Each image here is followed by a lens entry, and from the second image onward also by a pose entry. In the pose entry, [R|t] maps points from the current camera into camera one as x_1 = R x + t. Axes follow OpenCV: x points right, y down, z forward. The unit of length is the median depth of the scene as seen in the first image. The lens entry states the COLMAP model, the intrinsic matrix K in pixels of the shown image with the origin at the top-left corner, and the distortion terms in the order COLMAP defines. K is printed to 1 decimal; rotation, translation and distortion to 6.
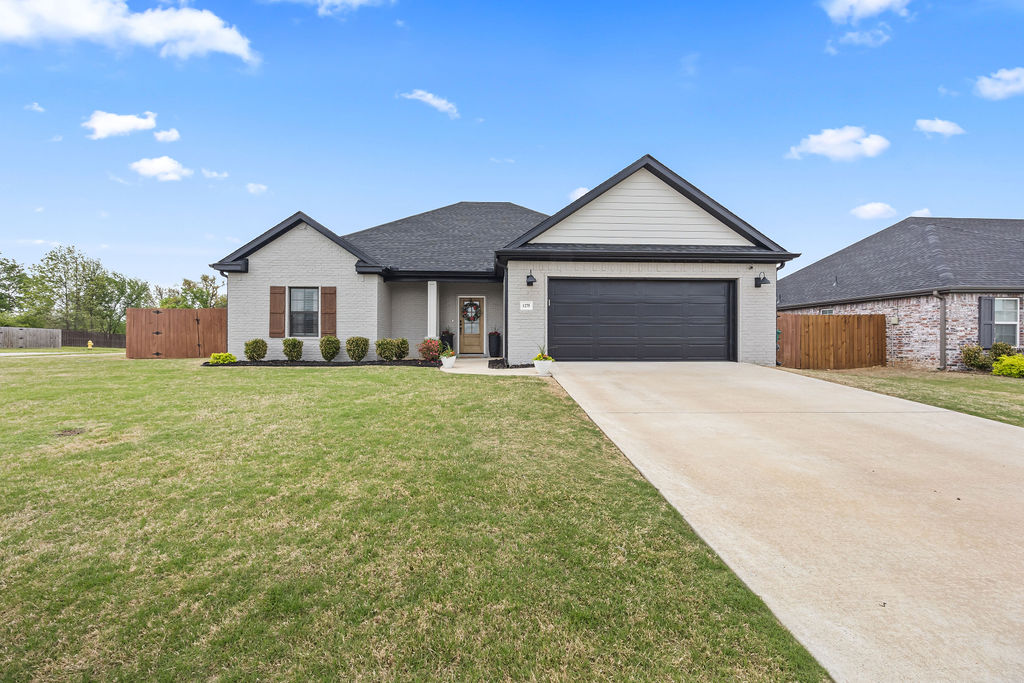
lens RADIAL K [[409.9, 0, 511.9], [0, 409.9, 338.6], [0, 0, 1]] dist [-0.003054, 0.000654]
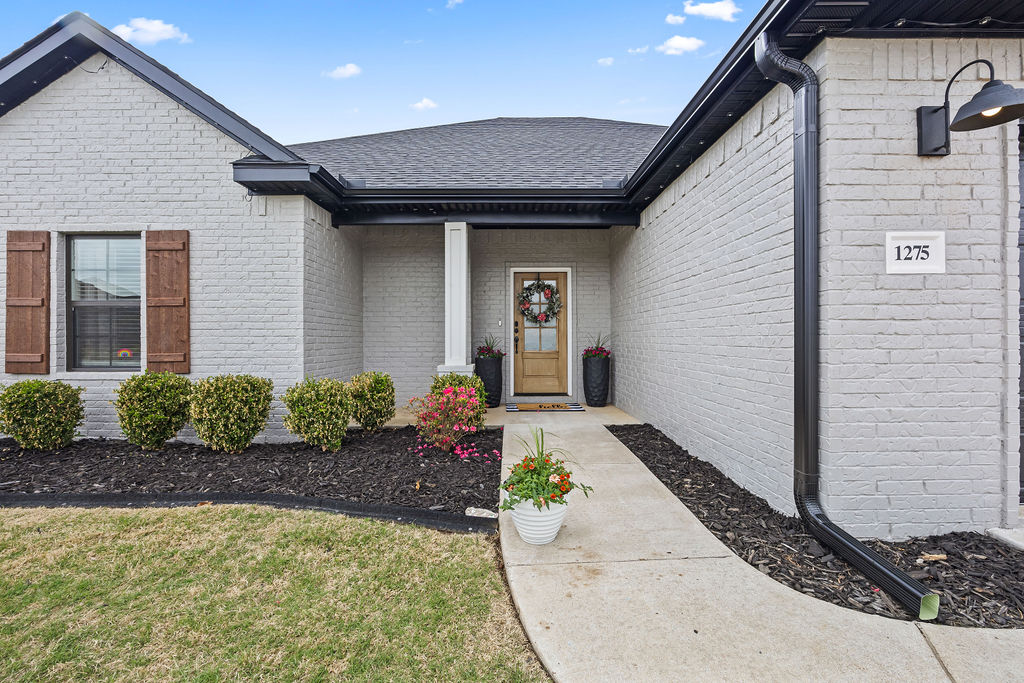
lens RADIAL K [[409.9, 0, 508.4], [0, 409.9, 336.5], [0, 0, 1]] dist [-0.003054, 0.000654]
pose [[0.998871, -0.005438, -0.047201, -0.134934], [0.005296, 0.999981, -0.003147, -0.031929], [0.047217, 0.002894, 0.998880, 0.654278]]
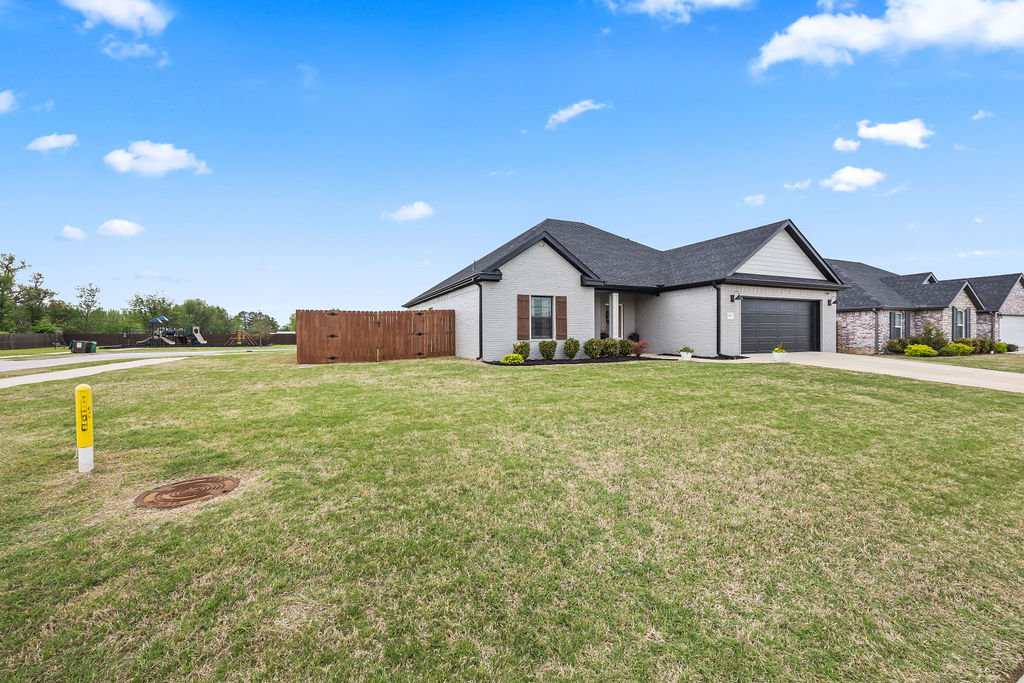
lens RADIAL K [[409.9, 0, 516.3], [0, 409.9, 333.8], [0, 0, 1]] dist [-0.003054, 0.000654]
pose [[0.930535, -0.006250, 0.366149, -0.992261], [0.007372, 0.999971, -0.001668, -0.017627], [-0.366129, 0.004251, 0.930555, -0.049423]]
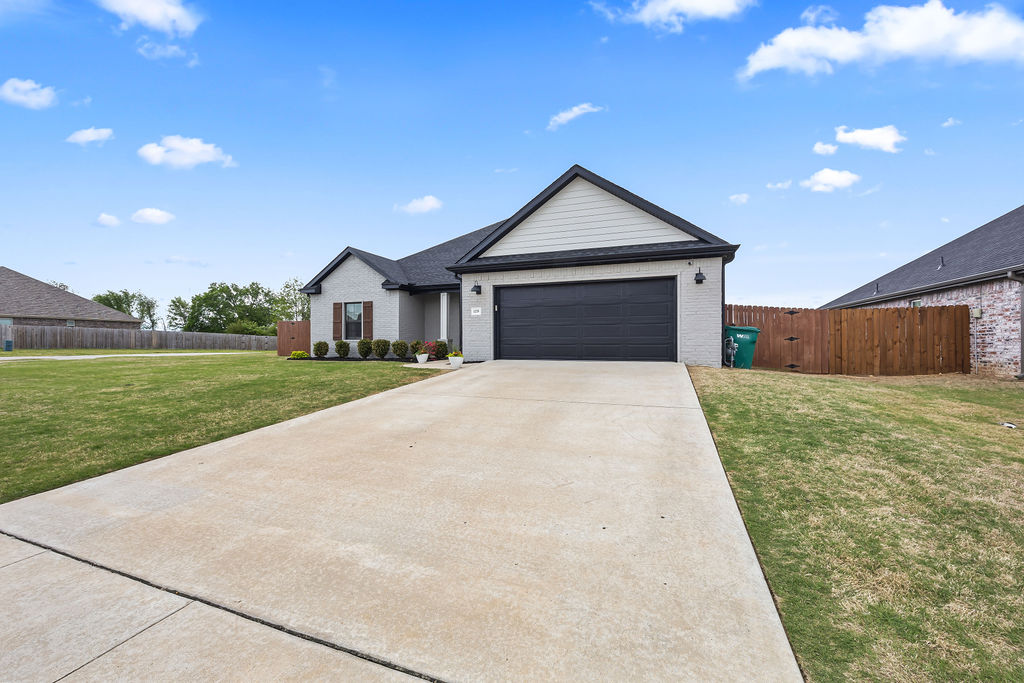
lens RADIAL K [[409.9, 0, 512.9], [0, 409.9, 342.9], [0, 0, 1]] dist [-0.003054, 0.000654]
pose [[0.921412, -0.003612, -0.388570, 0.491375], [0.004609, 0.999988, 0.001635, 0.006764], [0.388559, -0.003298, 0.921418, -0.033417]]
